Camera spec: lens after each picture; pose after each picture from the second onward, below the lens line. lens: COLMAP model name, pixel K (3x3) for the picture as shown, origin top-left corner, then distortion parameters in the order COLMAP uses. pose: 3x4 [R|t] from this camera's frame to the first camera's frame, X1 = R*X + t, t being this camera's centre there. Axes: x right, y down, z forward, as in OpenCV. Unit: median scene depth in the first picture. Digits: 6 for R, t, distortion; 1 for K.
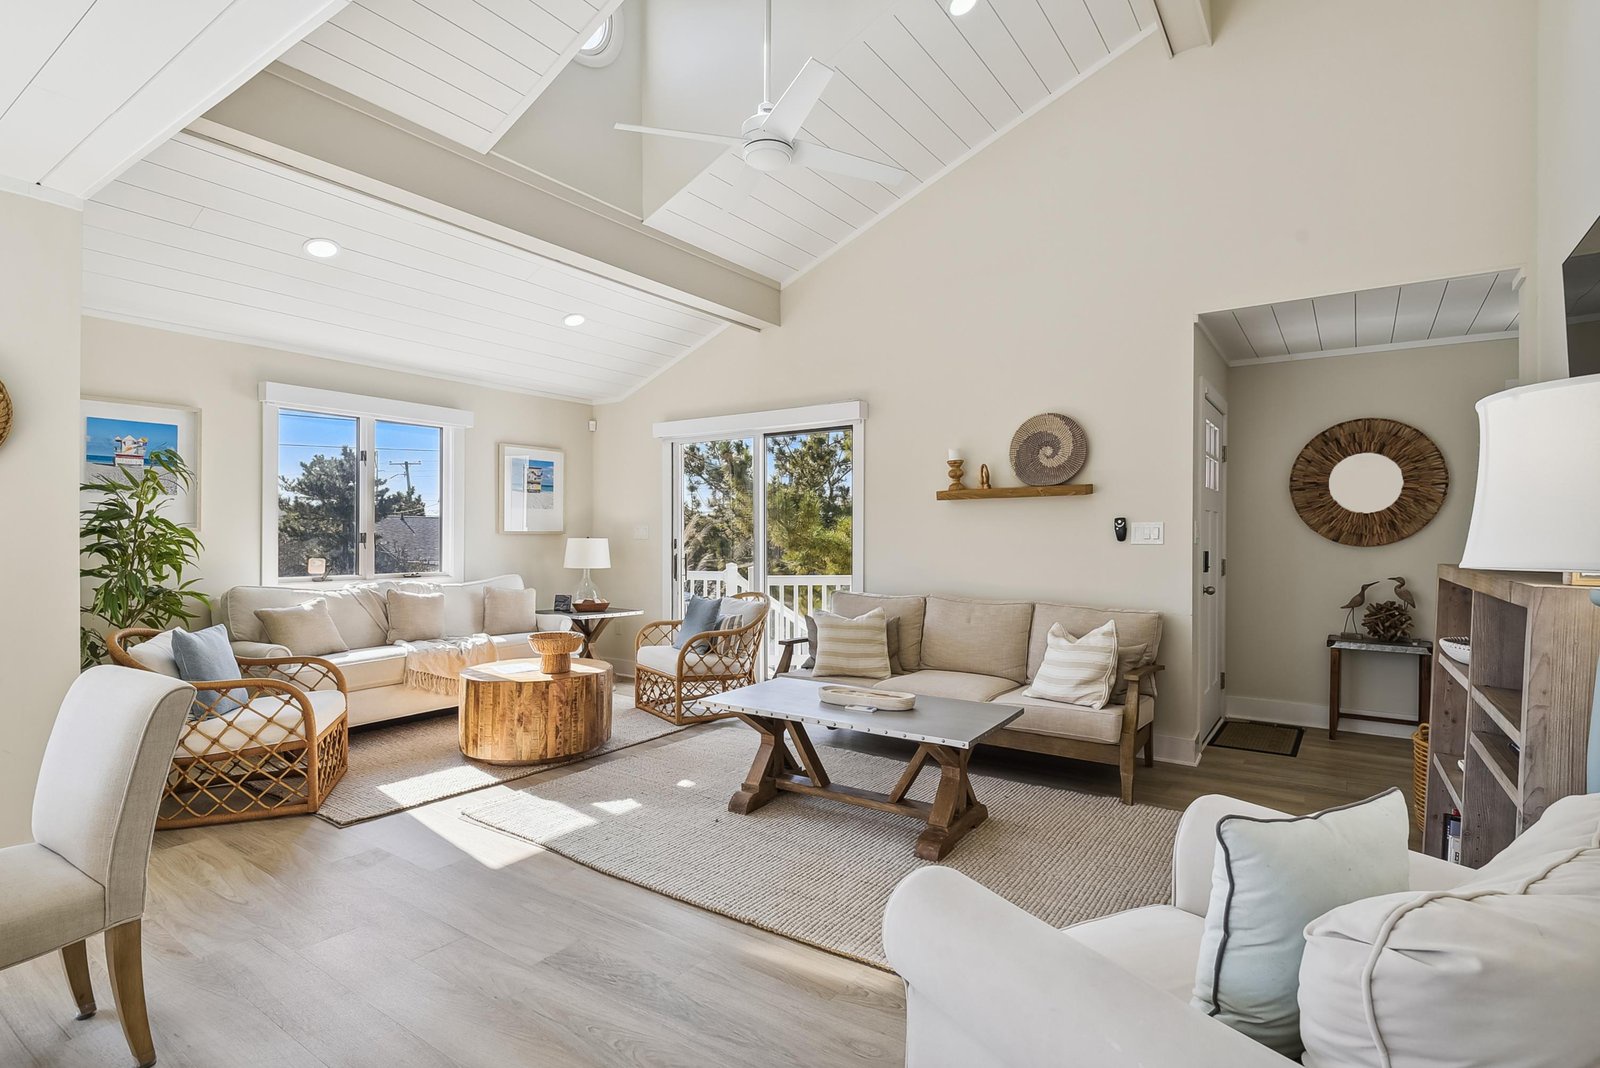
lens RADIAL K [[790.1, 0, 808.2], [0, 790.1, 541.4], [0, 0, 1]] dist [-0.001101, -0.002390]
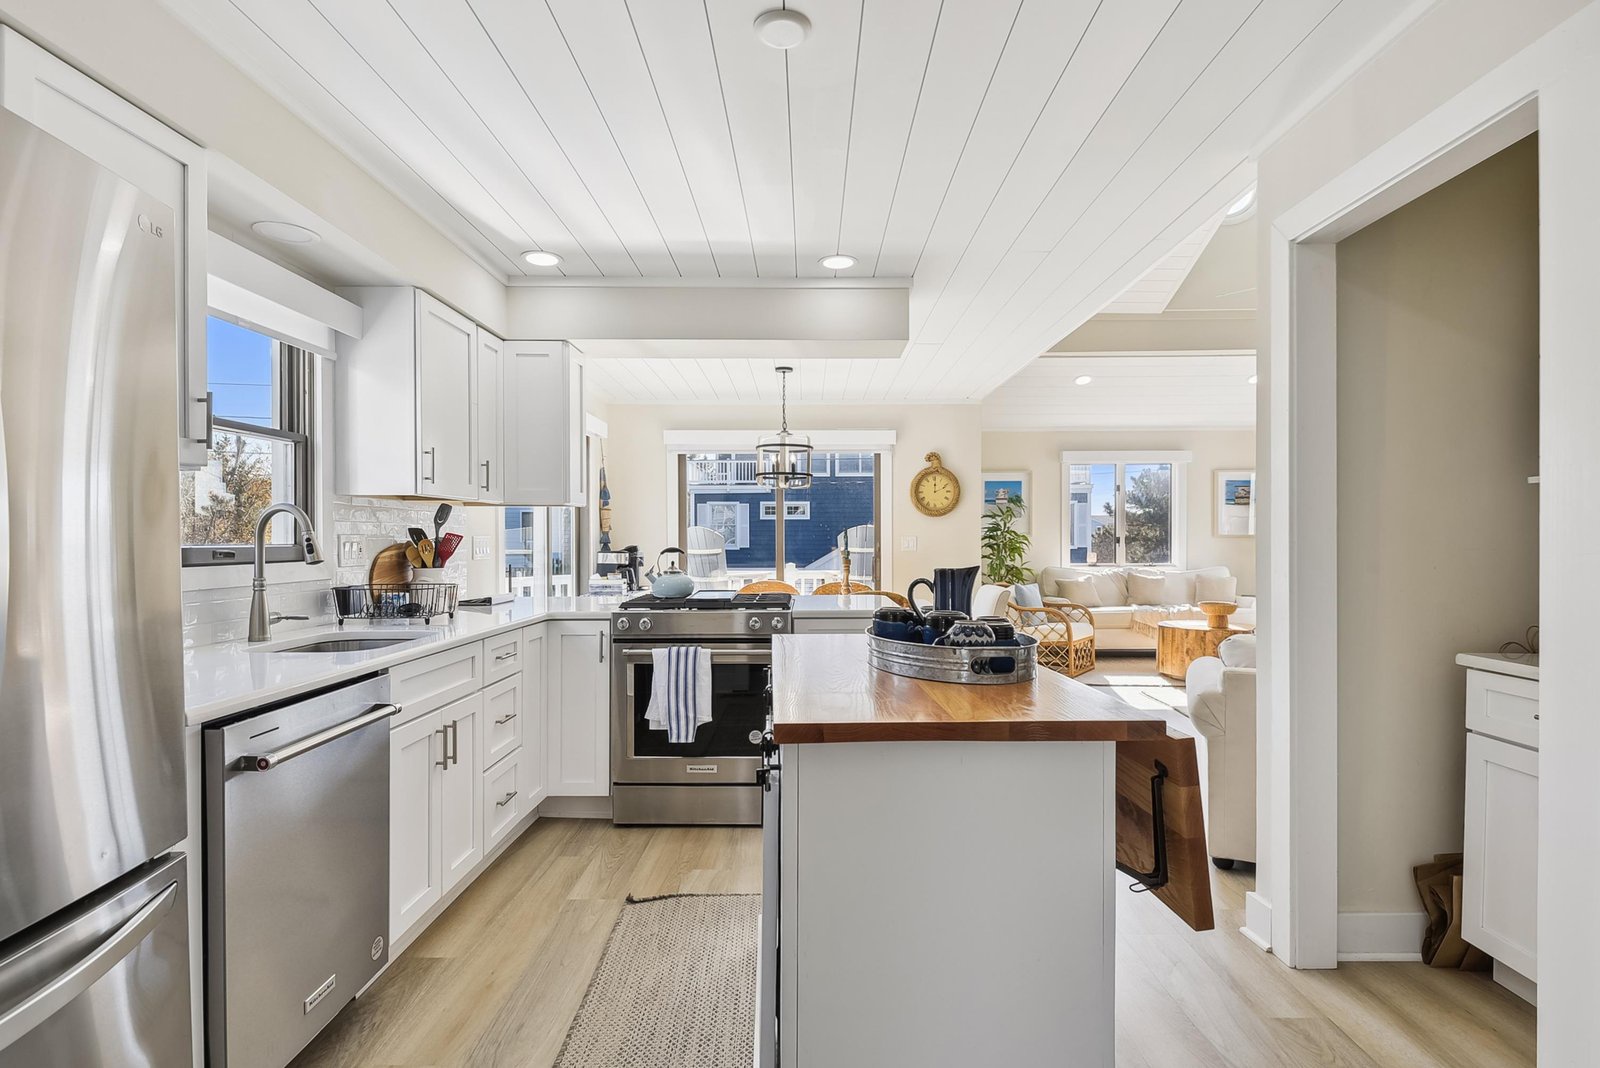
lens RADIAL K [[790.1, 0, 803.2], [0, 790.1, 539.1], [0, 0, 1]] dist [-0.001101, -0.002390]
pose [[0.559701, -0.005158, -0.828679, 0.515882], [-0.001178, 0.999975, -0.007020, 0.007184], [0.828694, 0.004905, 0.559681, -0.535652]]
